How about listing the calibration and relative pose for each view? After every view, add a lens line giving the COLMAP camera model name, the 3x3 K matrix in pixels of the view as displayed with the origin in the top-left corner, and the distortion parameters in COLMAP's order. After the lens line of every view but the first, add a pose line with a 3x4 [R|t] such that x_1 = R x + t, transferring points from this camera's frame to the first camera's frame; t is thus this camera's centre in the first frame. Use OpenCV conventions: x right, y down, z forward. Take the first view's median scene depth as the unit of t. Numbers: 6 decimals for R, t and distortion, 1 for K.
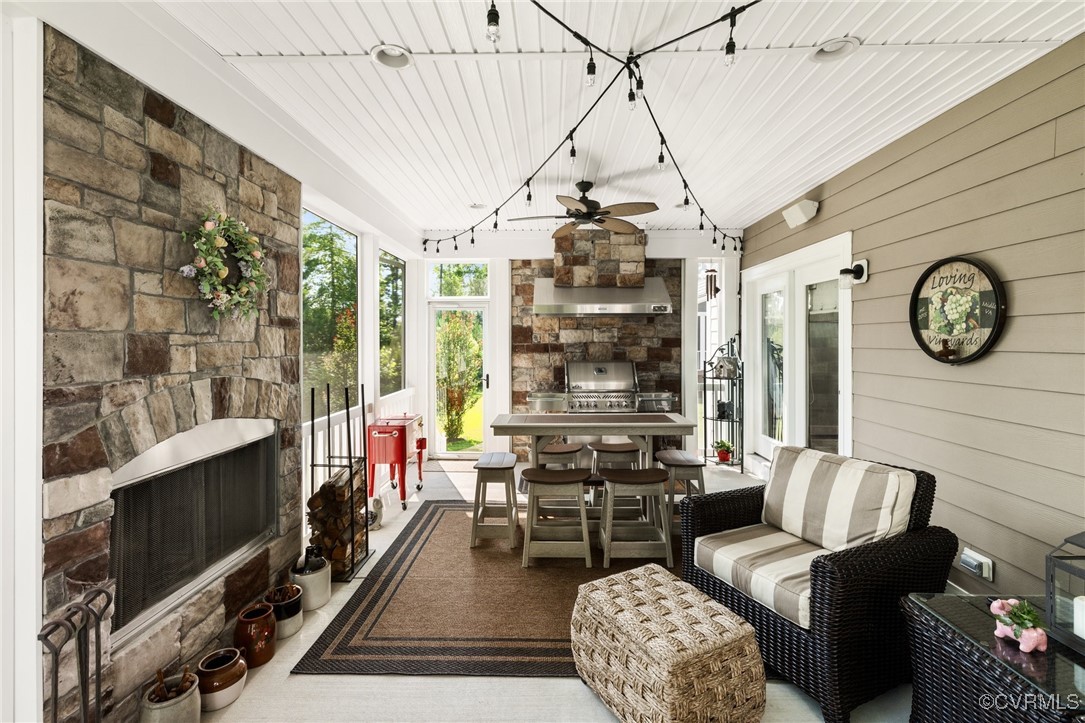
lens RADIAL K [[477.0, 0, 534.2], [0, 477.0, 338.5], [0, 0, 1]] dist [-0.004119, 0.000004]
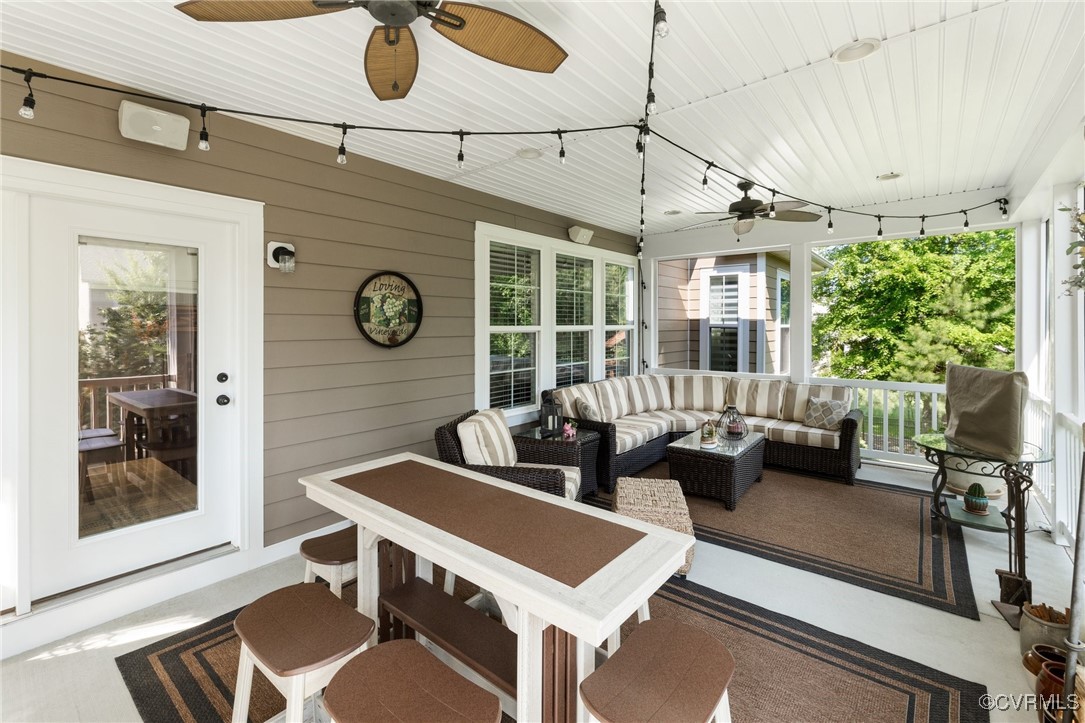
lens RADIAL K [[483.7, 0, 540.4], [0, 483.7, 323.4], [0, 0, 1]] dist [-0.001753, -0.000080]
pose [[-0.798381, 0.008431, 0.602093, -0.334740], [0.004214, 0.999956, -0.008415, -0.004903], [-0.602138, -0.004181, -0.798381, 1.937811]]
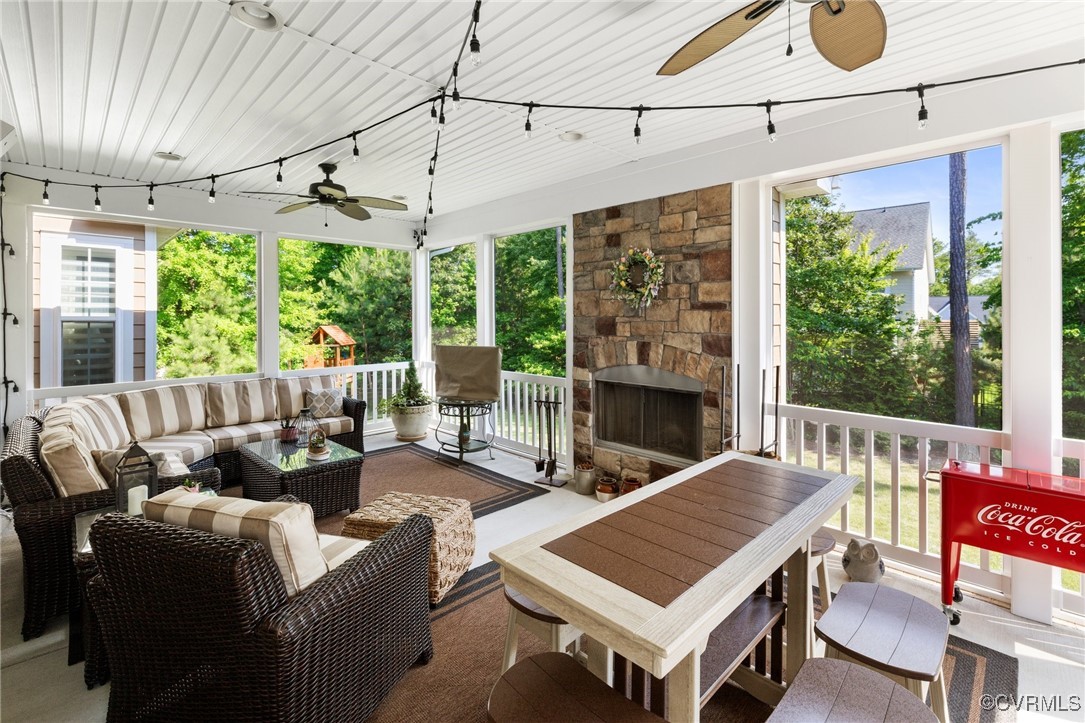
lens RADIAL K [[483.7, 0, 540.4], [0, 483.7, 323.4], [0, 0, 1]] dist [-0.001753, -0.000080]
pose [[-0.689909, 0.014299, -0.723755, 0.787572], [0.005888, 0.999883, 0.014142, -0.010100], [0.723873, 0.005495, -0.689912, 1.739068]]
